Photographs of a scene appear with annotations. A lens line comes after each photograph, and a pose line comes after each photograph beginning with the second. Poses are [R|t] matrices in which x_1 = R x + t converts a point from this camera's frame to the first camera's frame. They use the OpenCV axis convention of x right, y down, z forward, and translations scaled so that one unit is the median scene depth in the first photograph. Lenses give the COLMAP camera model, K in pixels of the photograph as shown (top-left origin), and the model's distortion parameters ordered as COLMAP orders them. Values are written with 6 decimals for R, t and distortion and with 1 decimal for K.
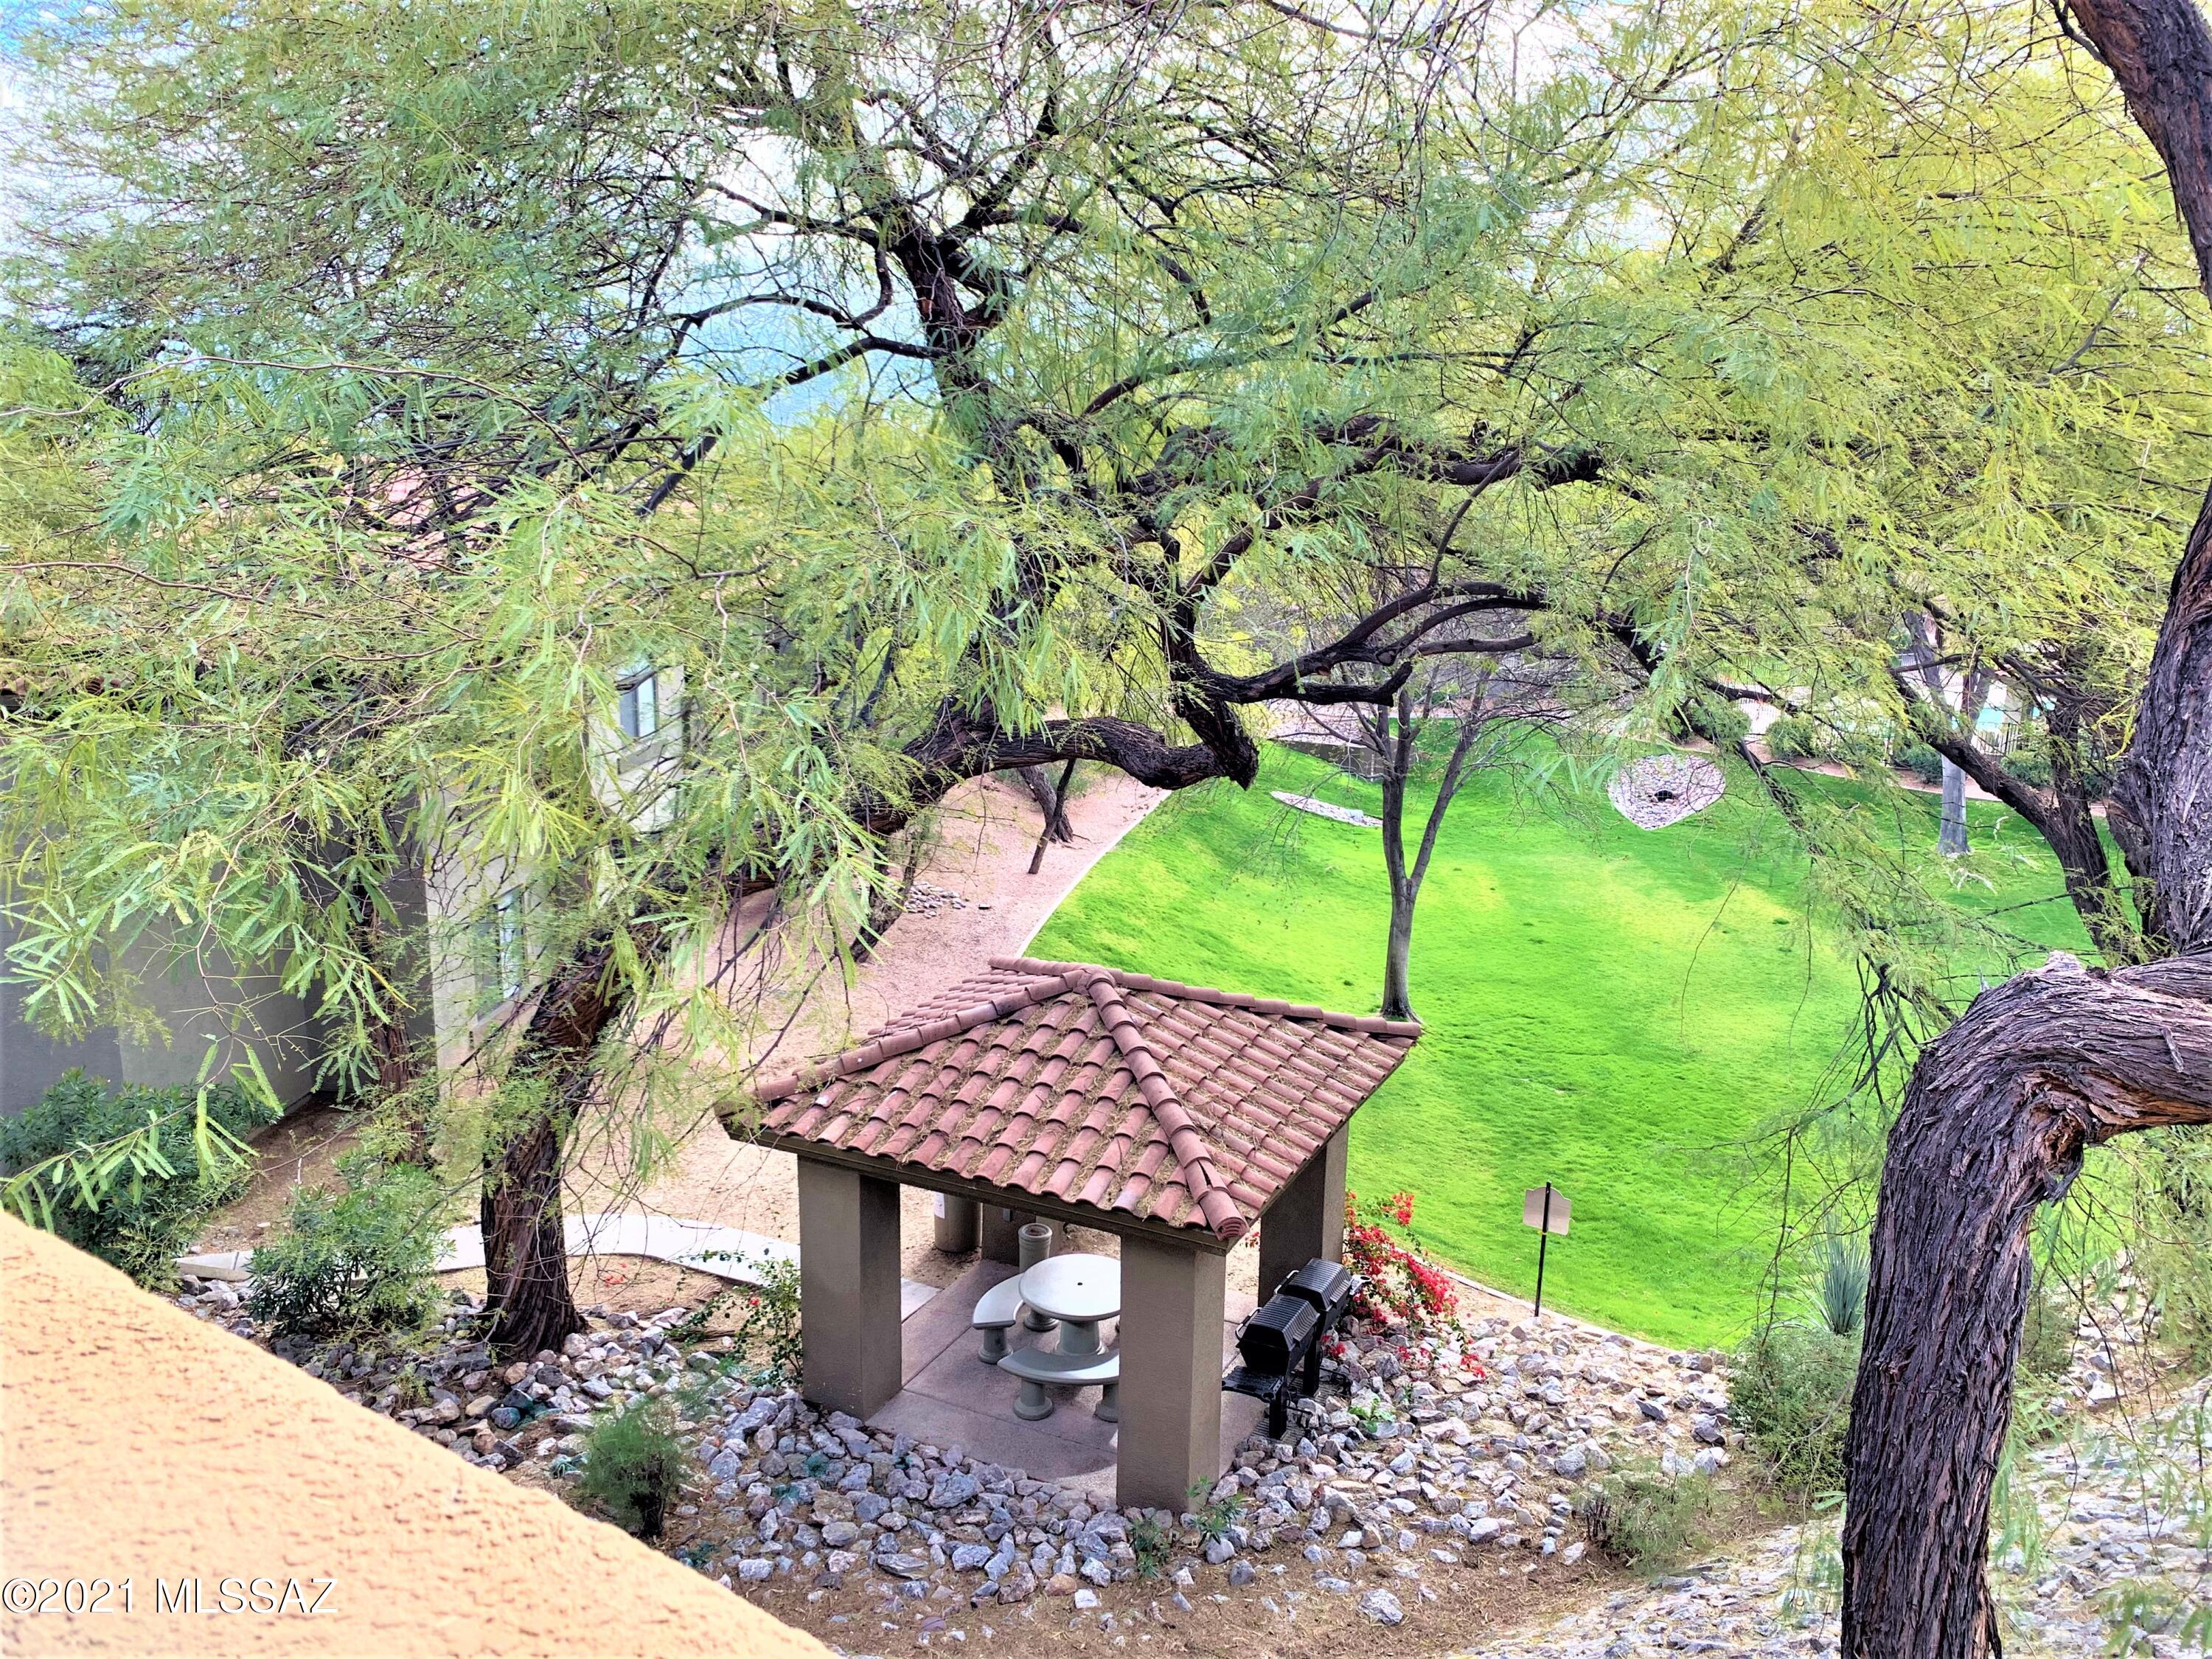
lens RADIAL K [[1680.2, 0, 1113.0], [0, 1680.2, 807.3], [0, 0, 1]] dist [0.028184, -0.029212]
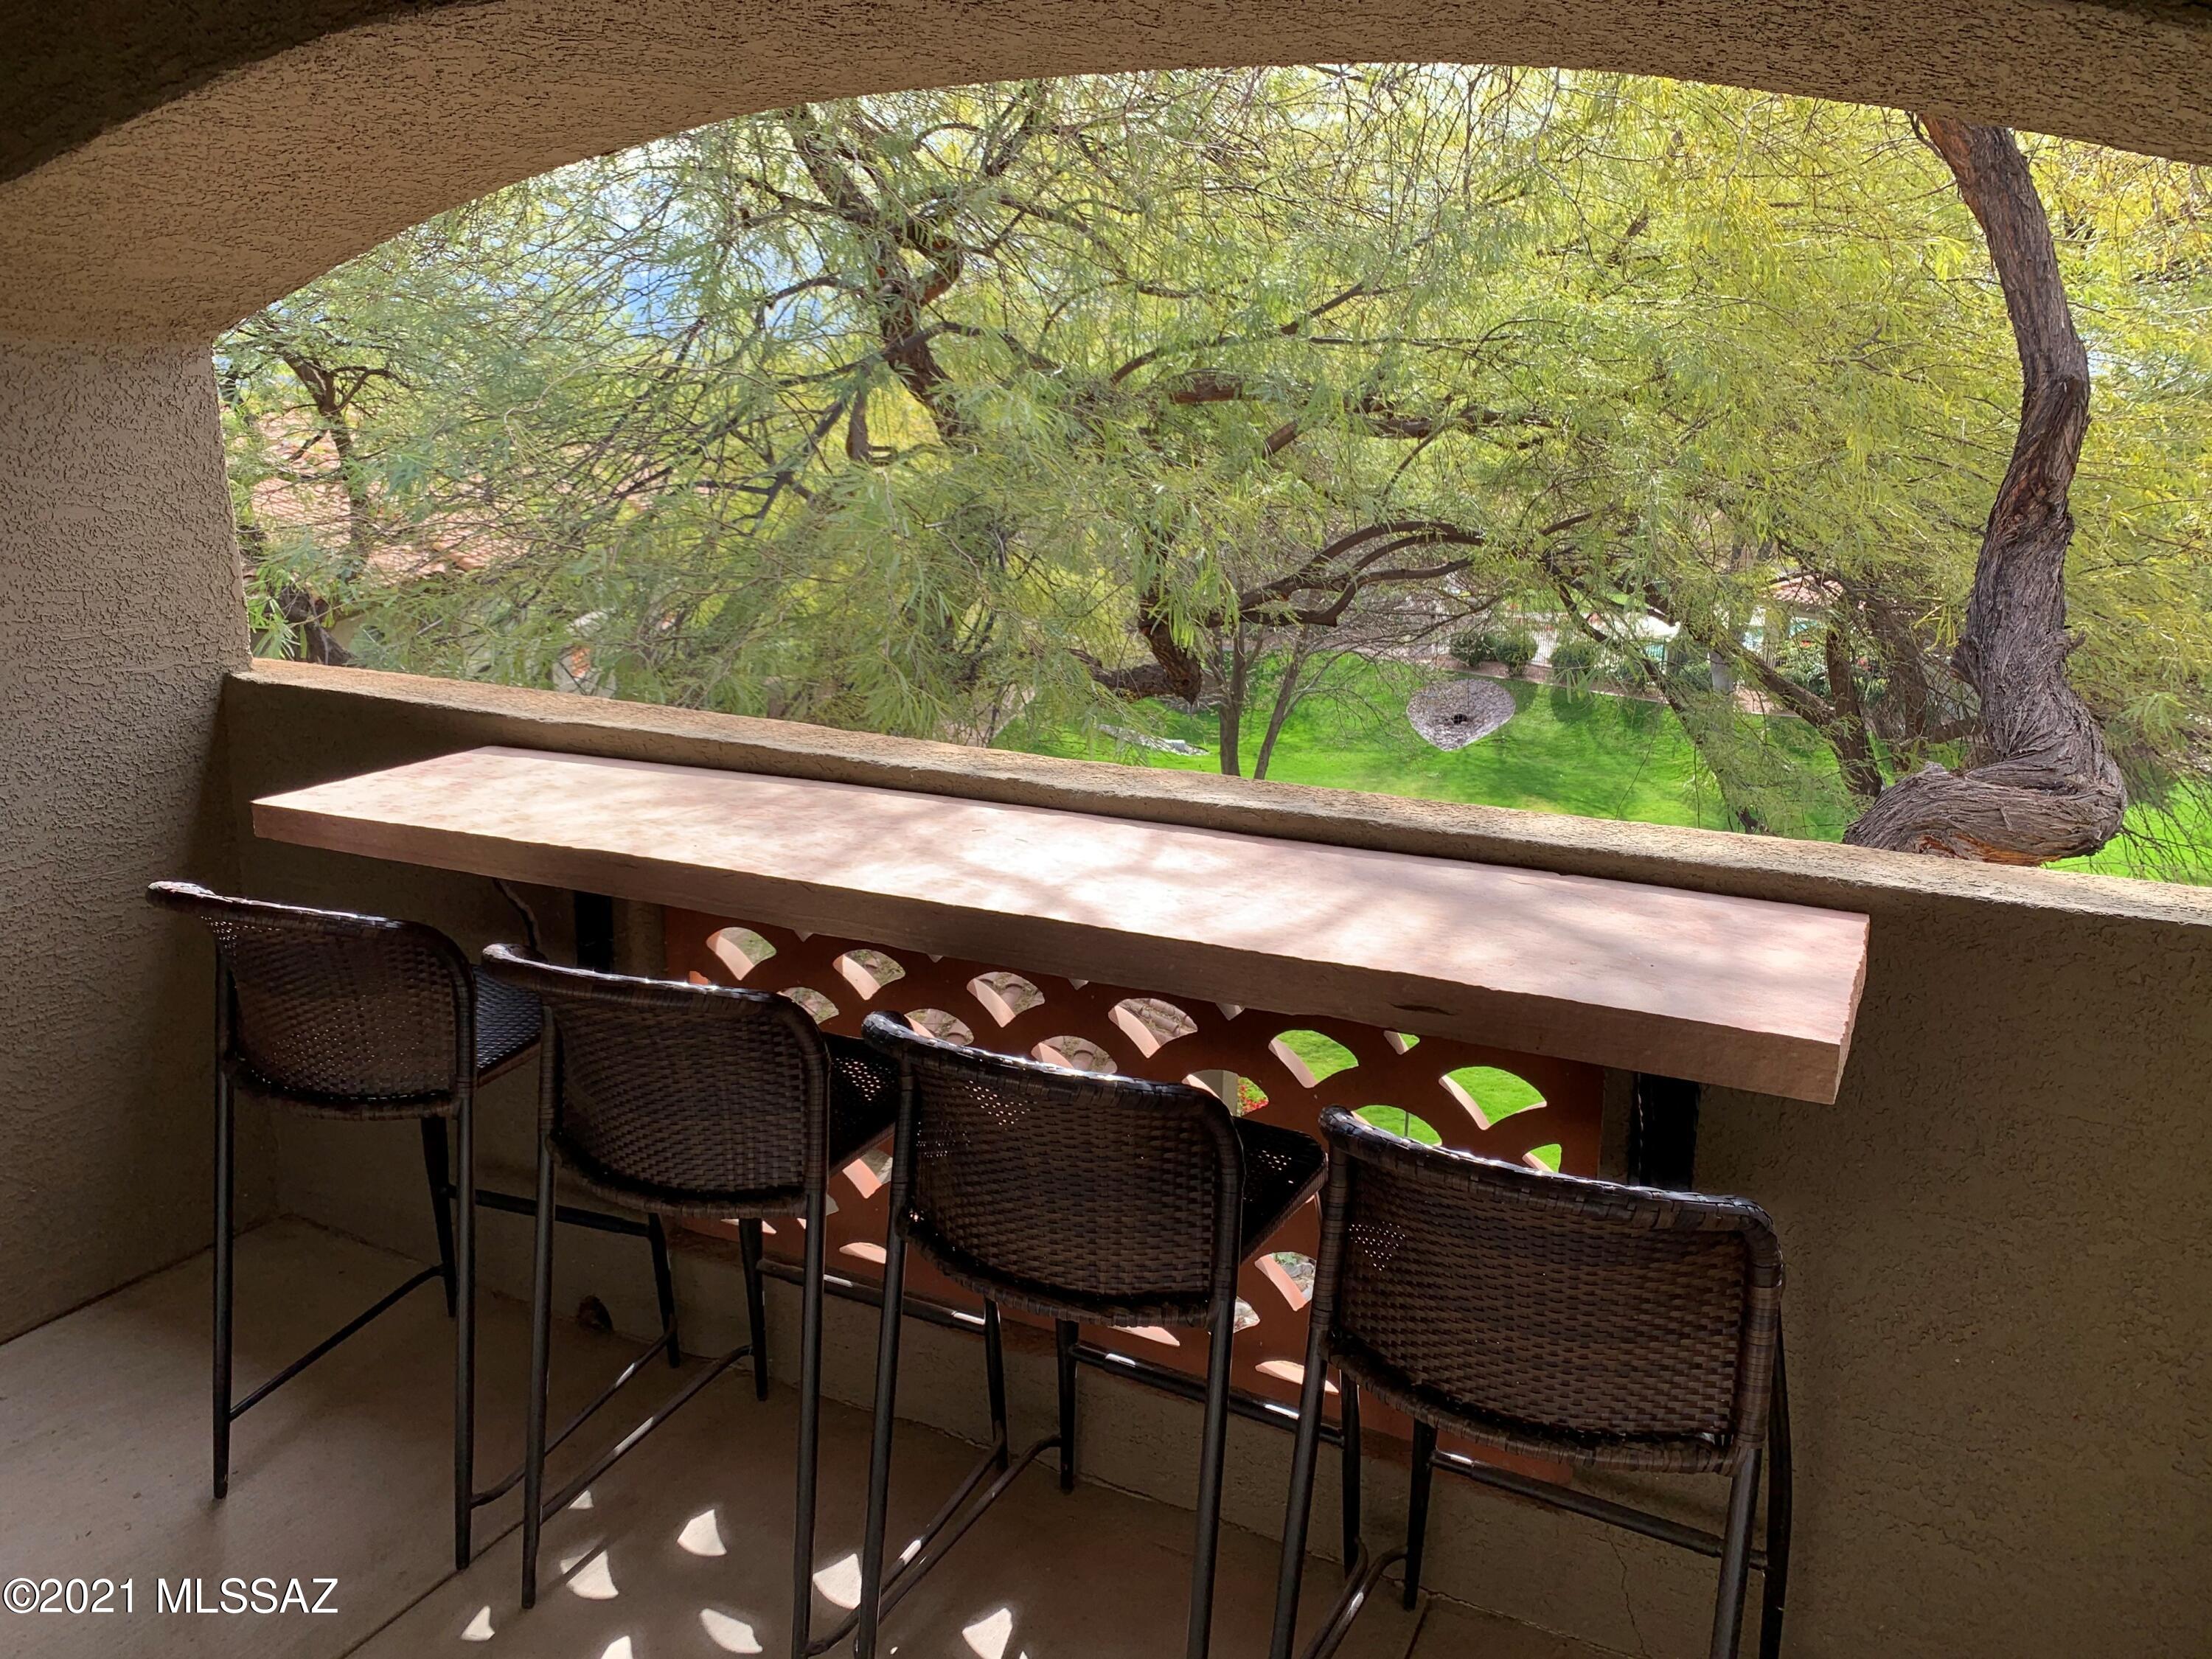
lens RADIAL K [[1680.2, 0, 1096.7], [0, 1680.2, 817.0], [0, 0, 1]] dist [0.028184, -0.029212]
pose [[0.992758, -0.033833, 0.115270, -0.173890], [0.029097, 0.998671, 0.042528, 0.022648], [-0.116556, -0.038866, 0.992423, -0.204473]]
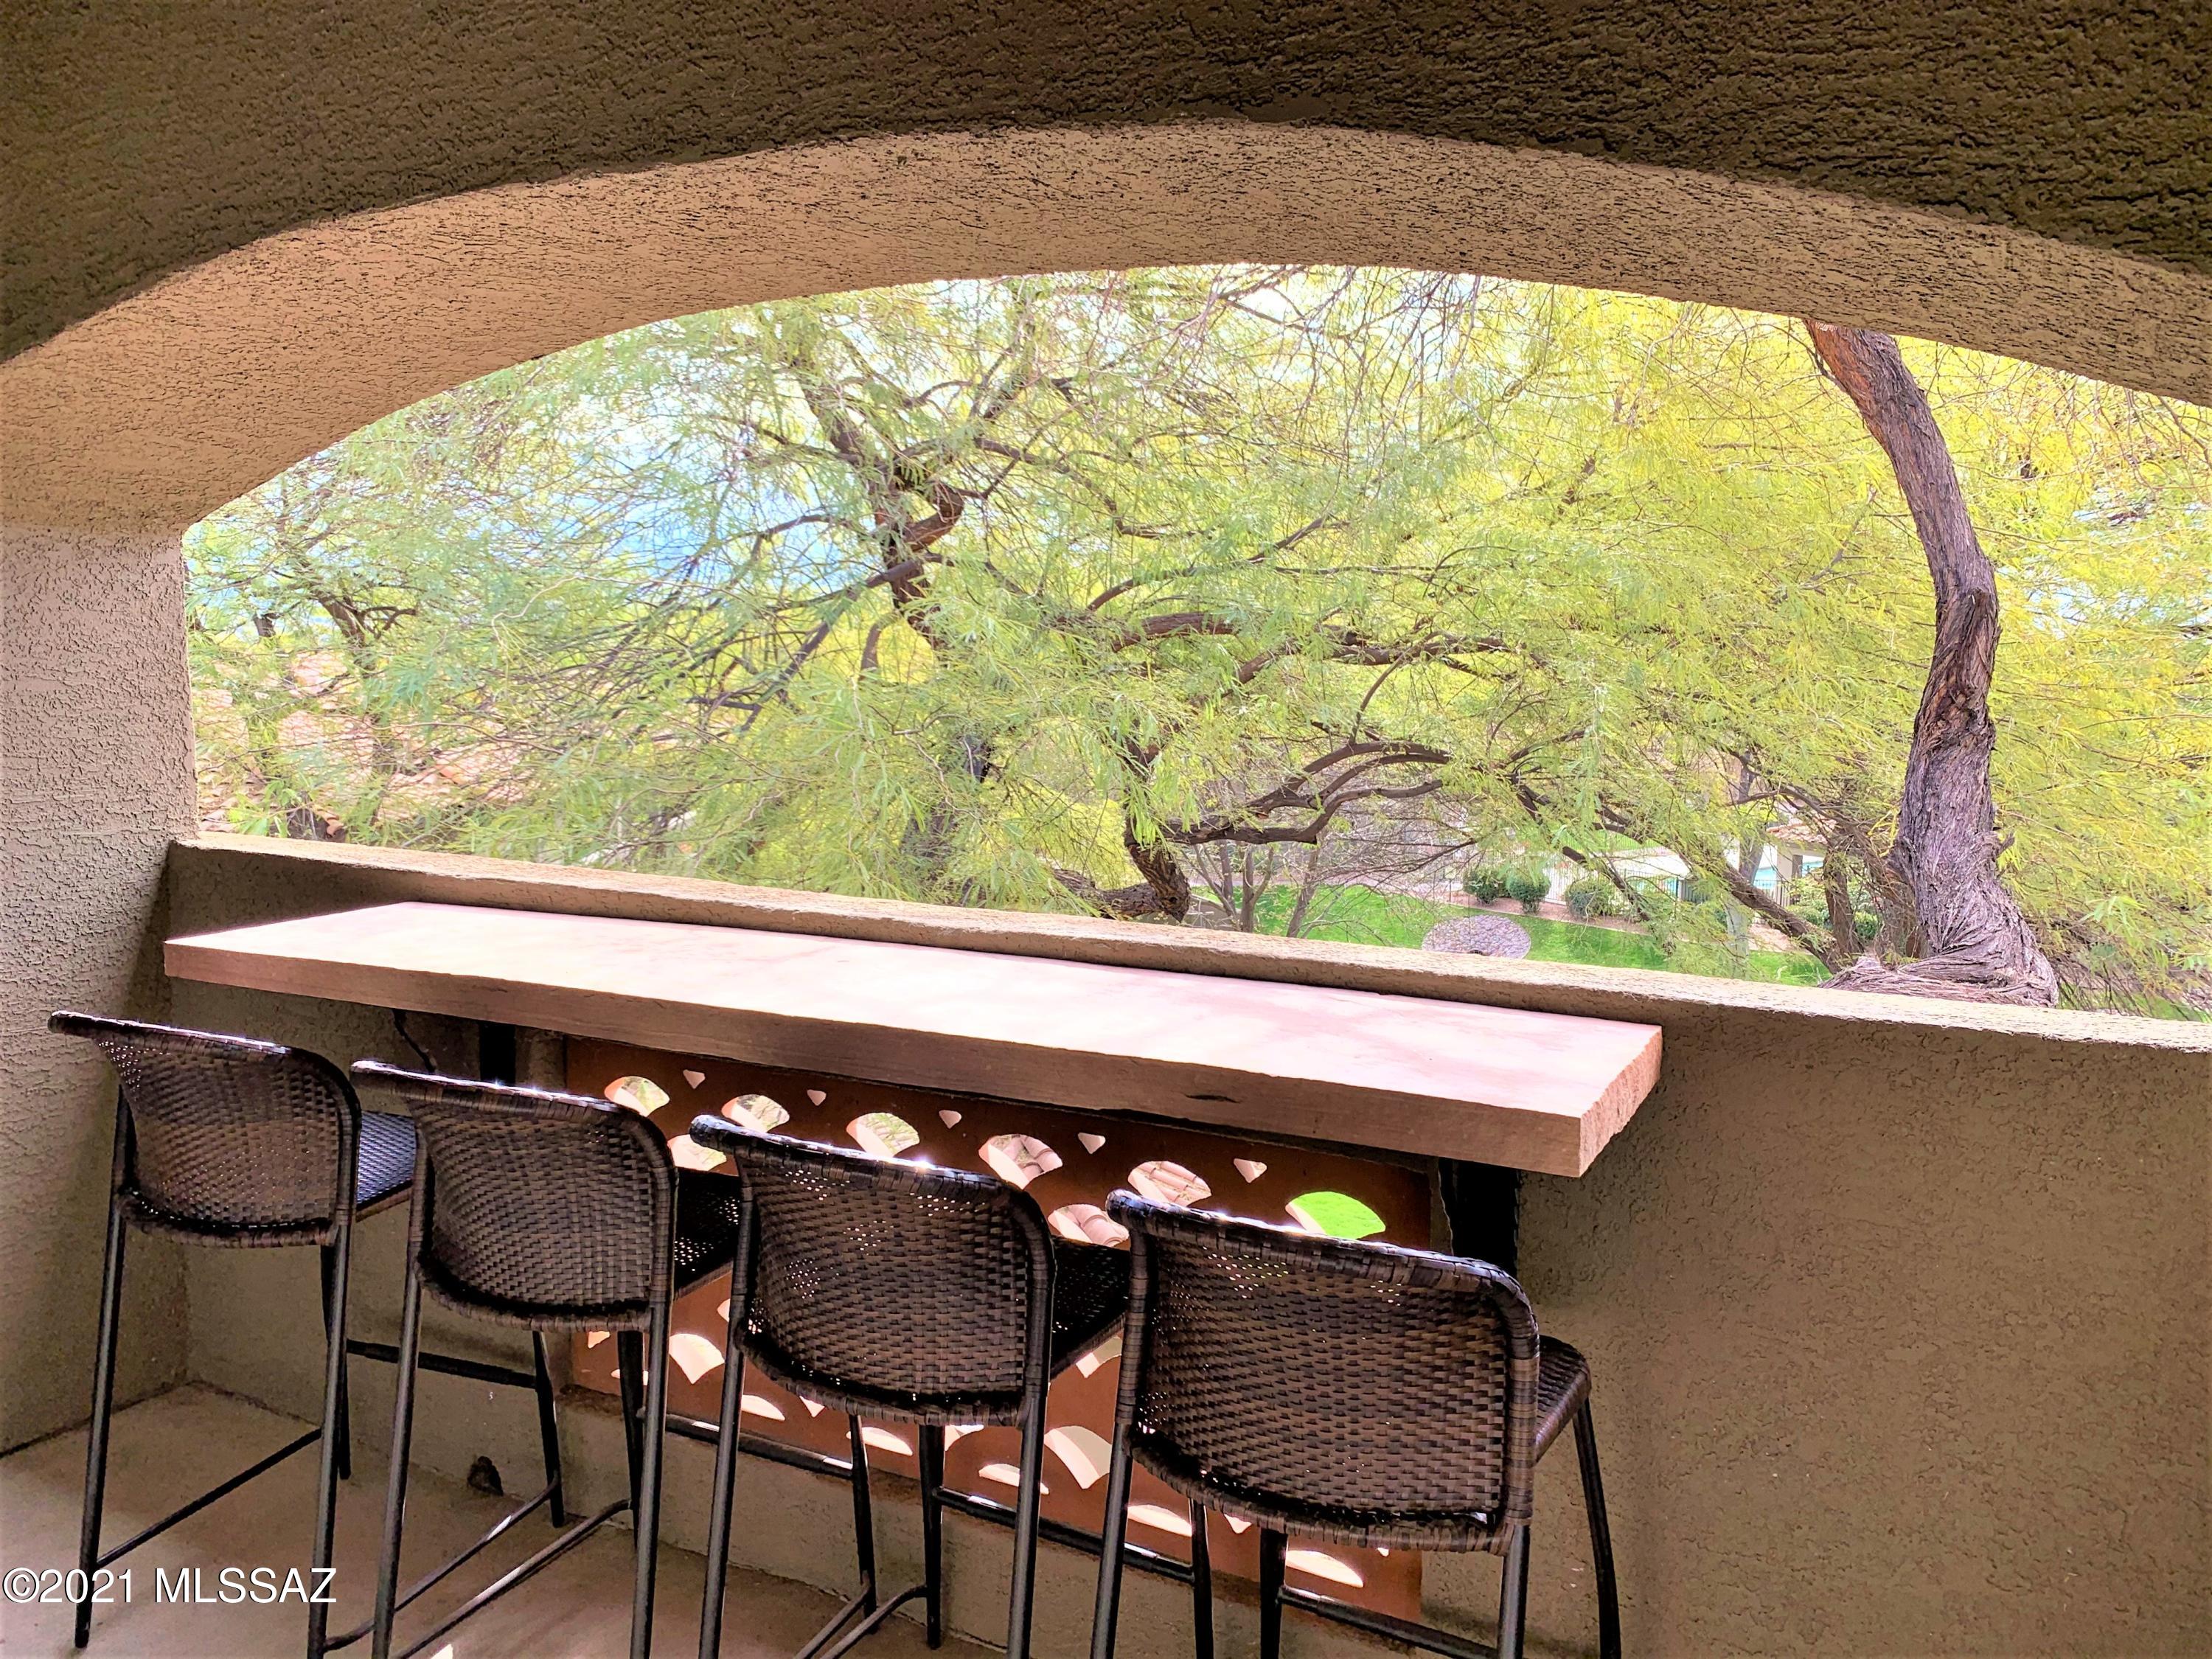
lens RADIAL K [[1680.2, 0, 1098.3], [0, 1680.2, 819.1], [0, 0, 1]] dist [0.028184, -0.029212]
pose [[0.994097, -0.016231, 0.107276, -0.144356], [0.026882, 0.994764, -0.098595, 0.044120], [-0.105114, 0.100897, 0.989328, -0.224958]]
